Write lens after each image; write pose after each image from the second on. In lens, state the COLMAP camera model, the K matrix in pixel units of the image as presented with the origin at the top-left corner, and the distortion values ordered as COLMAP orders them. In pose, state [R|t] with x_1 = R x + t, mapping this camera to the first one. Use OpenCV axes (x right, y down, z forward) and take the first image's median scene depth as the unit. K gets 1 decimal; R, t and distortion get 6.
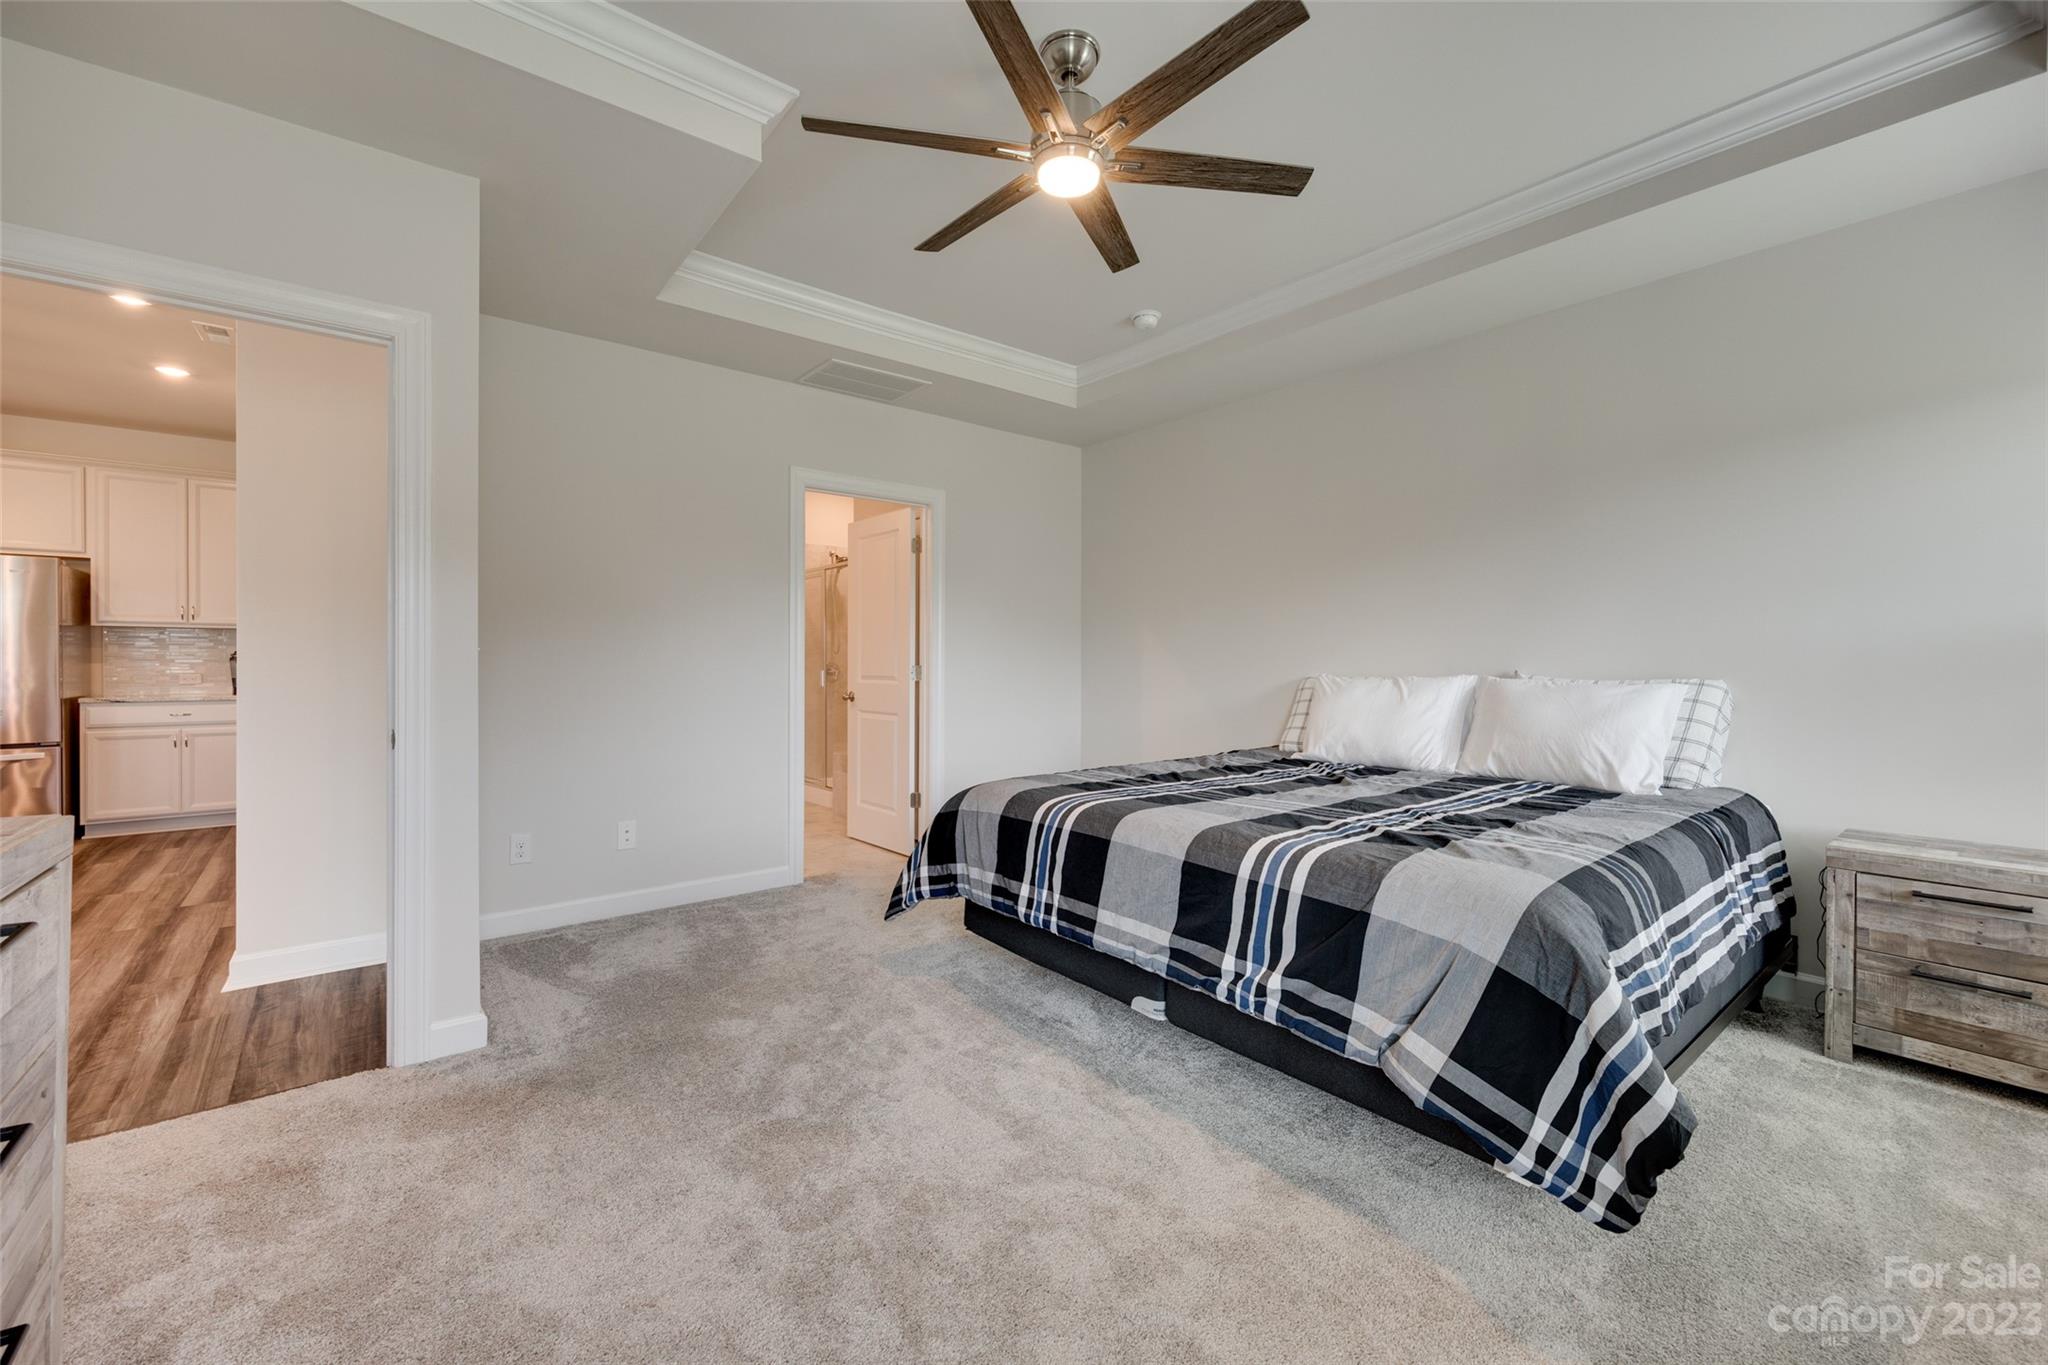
lens RADIAL K [[835.5, 0, 1024.1], [0, 835.5, 647.5], [0, 0, 1]] dist [-0.000379, -0.000054]
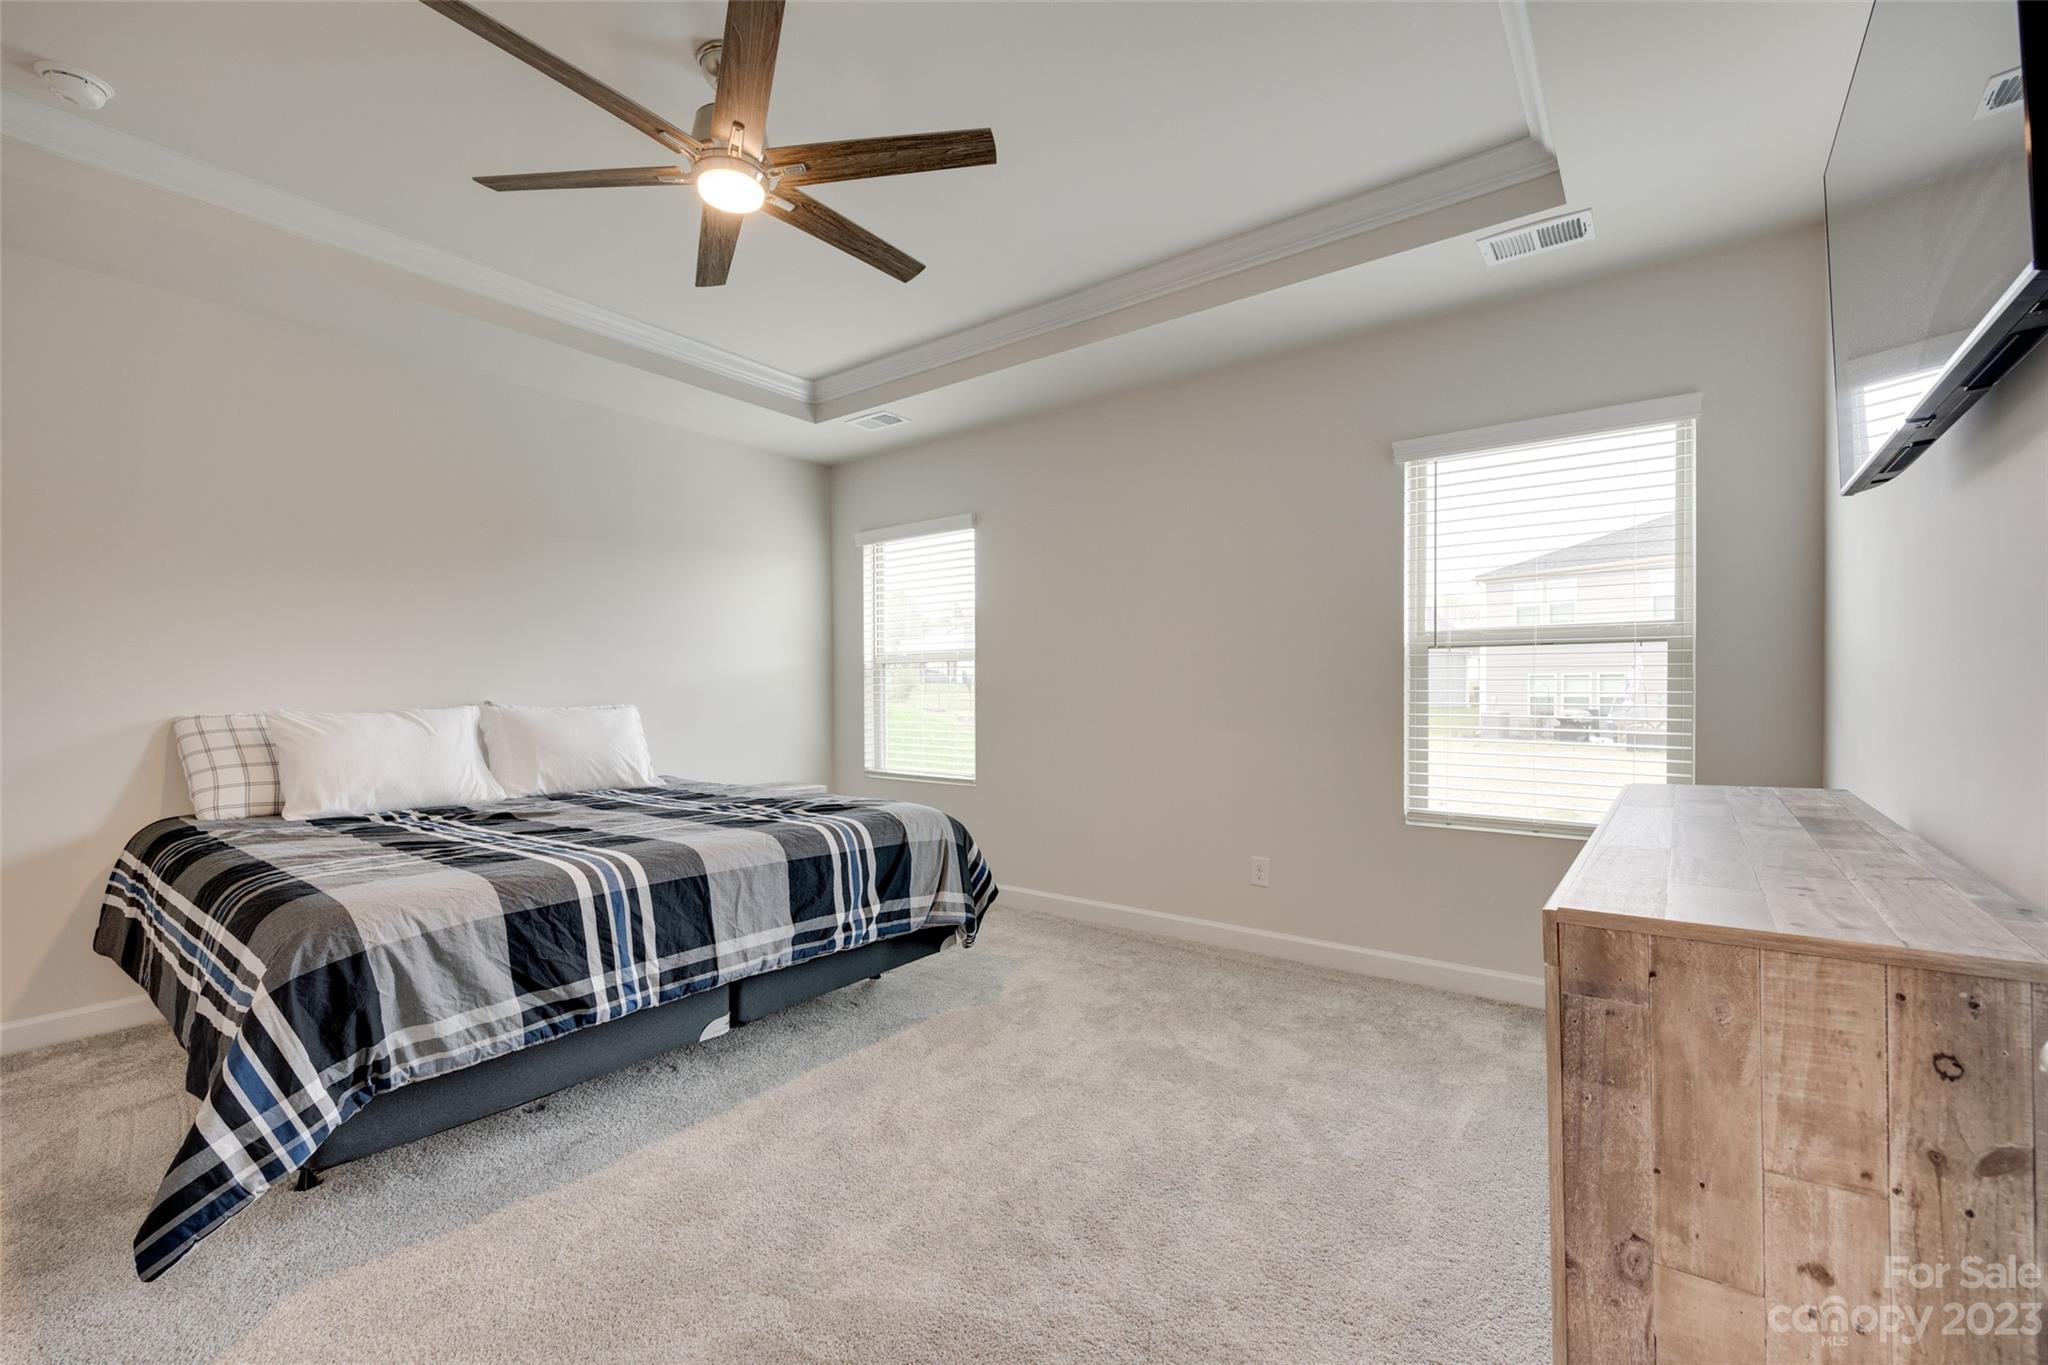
lens RADIAL K [[820.7, 0, 1022.6], [0, 820.7, 686.8], [0, 0, 1]] dist [-0.000320, -0.000174]
pose [[-0.214214, -0.001186, 0.976786, -0.944389], [-0.010174, 0.999948, -0.001017, 0.005016], [-0.976734, -0.010156, -0.214214, 0.864027]]
